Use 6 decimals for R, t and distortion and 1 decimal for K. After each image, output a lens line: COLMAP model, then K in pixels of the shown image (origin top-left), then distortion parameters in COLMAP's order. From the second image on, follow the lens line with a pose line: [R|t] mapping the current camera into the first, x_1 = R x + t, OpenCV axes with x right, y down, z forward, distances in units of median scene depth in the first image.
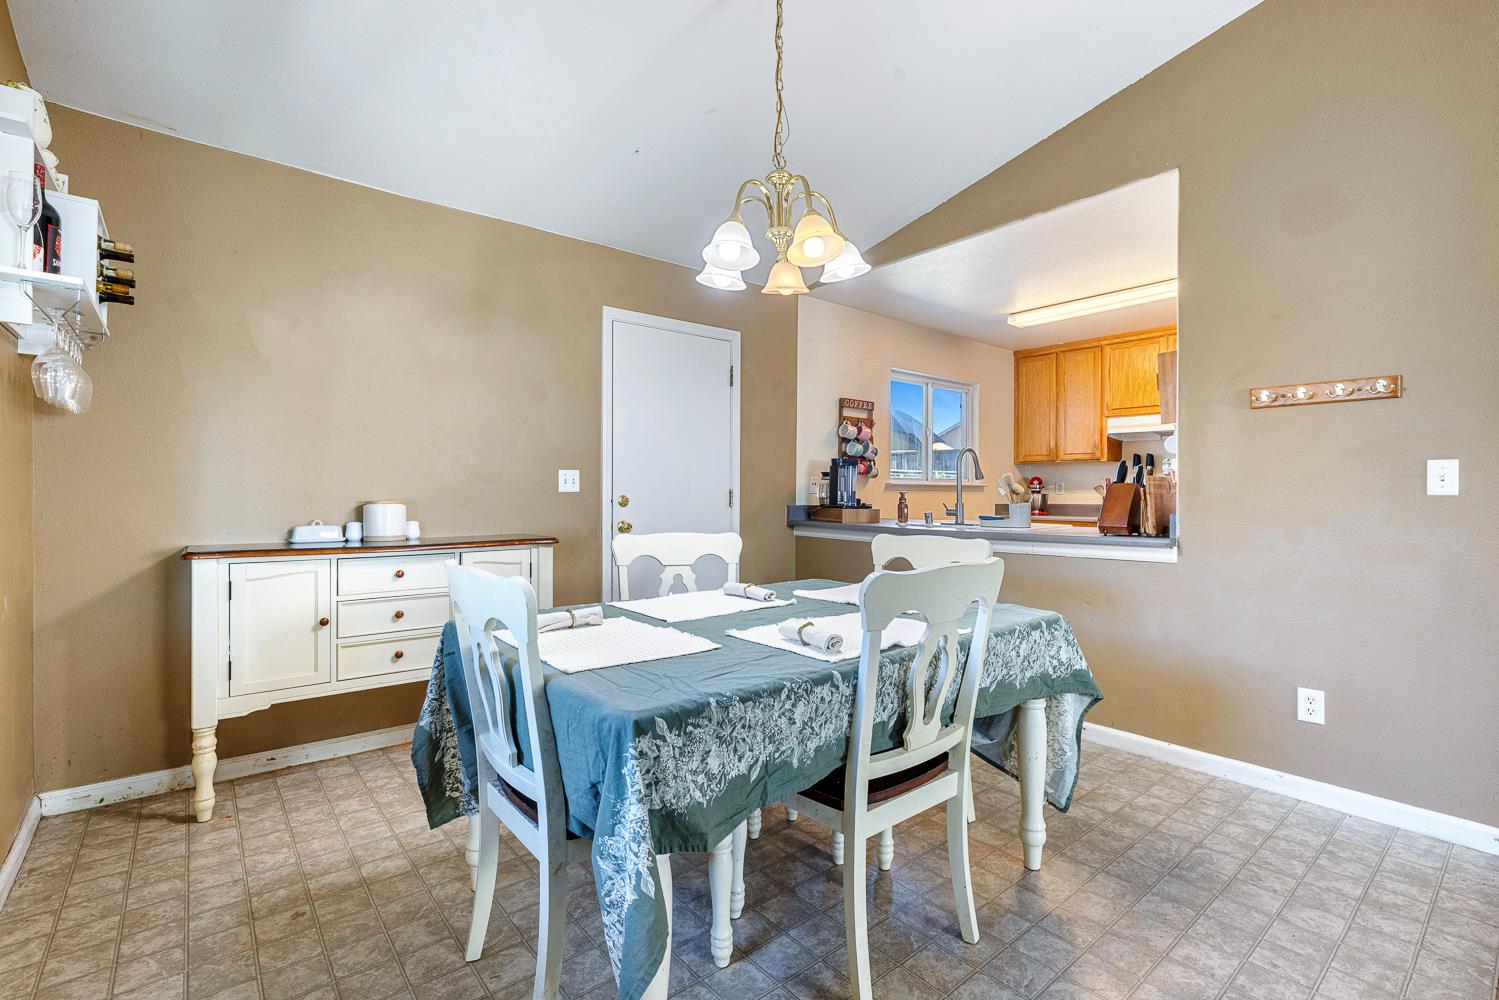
lens RADIAL K [[655.6, 0, 754.4], [0, 655.6, 530.0], [0, 0, 1]] dist [-0.002042, -0.000029]
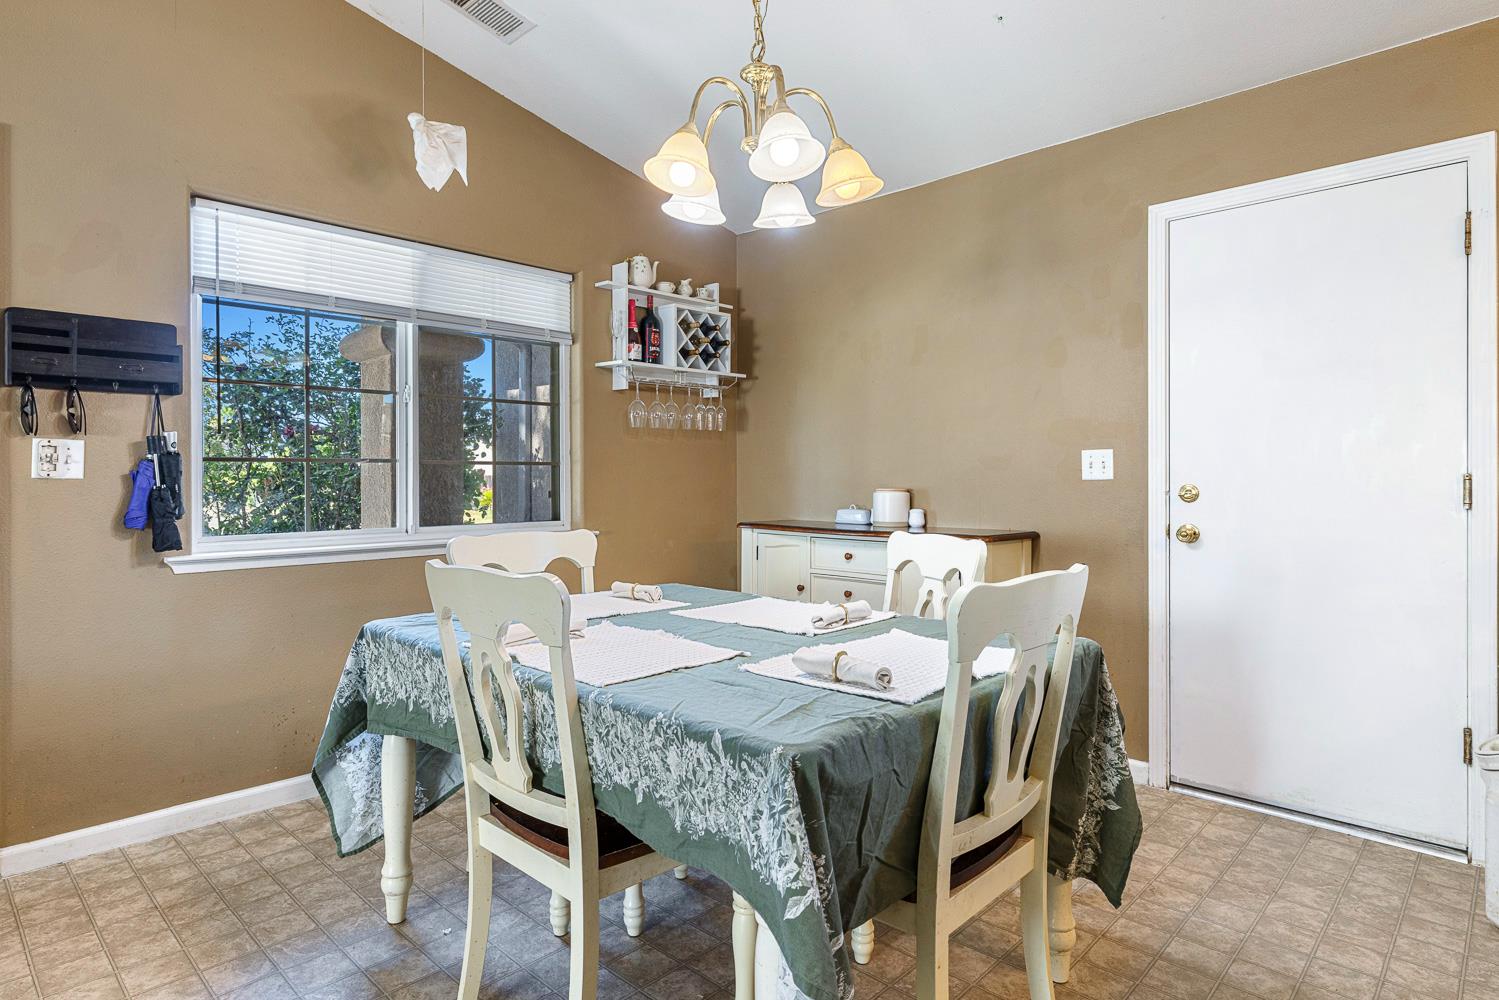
lens RADIAL K [[818.5, 0, 751.7], [0, 818.5, 473.4], [0, 0, 1]] dist [0.002455, -0.000131]
pose [[0.129346, -0.007543, -0.991571, 0.559448], [-0.057598, 0.998226, -0.015107, -0.029185], [0.989925, 0.059066, 0.128682, 0.504690]]
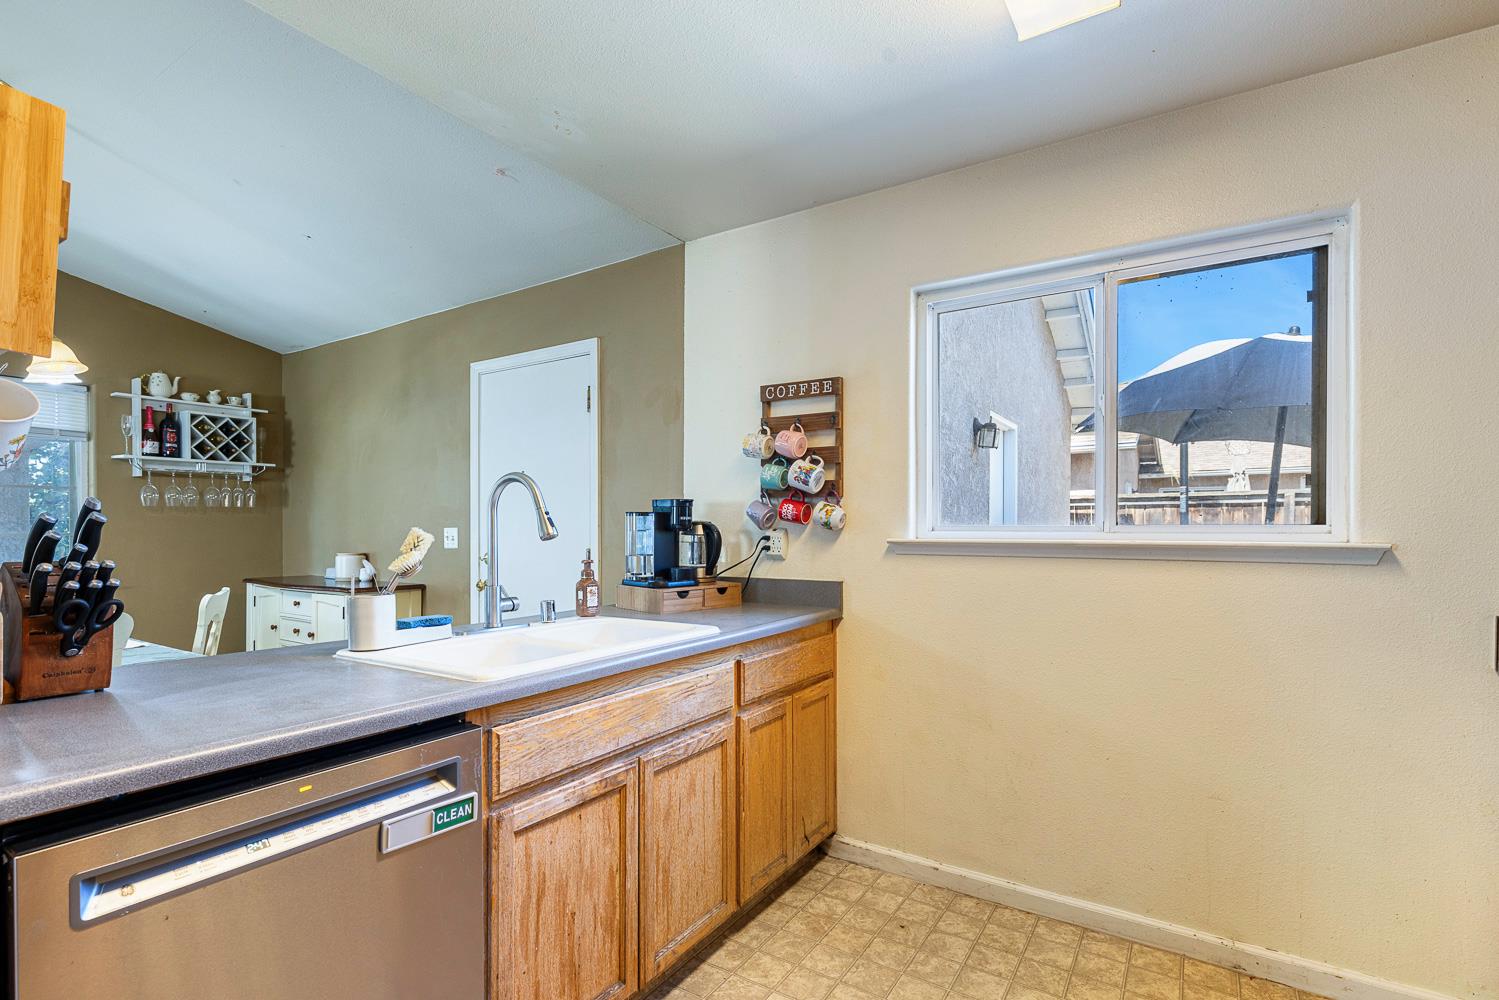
lens RADIAL K [[698.2, 0, 743.5], [0, 698.2, 538.5], [0, 0, 1]] dist [-0.002501, 0.000187]
pose [[0.317243, 0.010049, -0.948291, 0.925311], [-0.057489, 0.998309, -0.008653, -0.090588], [0.946600, 0.057261, 0.317285, 1.082612]]
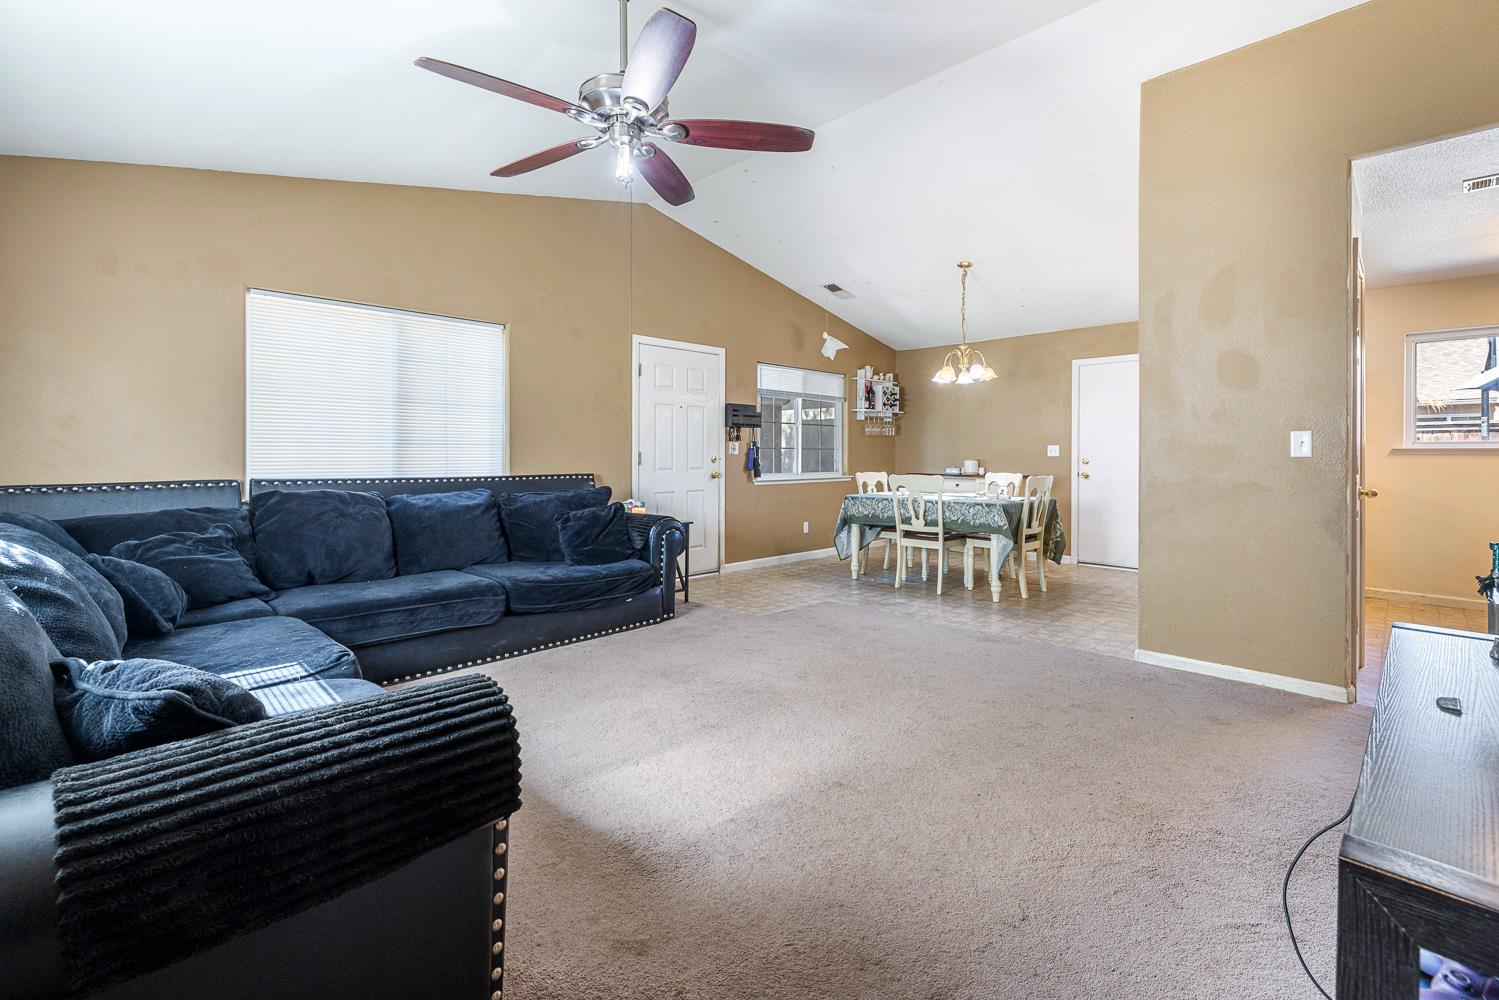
lens RADIAL K [[652.7, 0, 749.2], [0, 652.7, 460.8], [0, 0, 1]] dist [-0.000097, -0.000083]
pose [[0.106179, 0.005572, -0.994331, 1.599548], [-0.062252, 0.998060, -0.001054, 0.016016], [0.992396, 0.062011, 0.106320, -0.135909]]
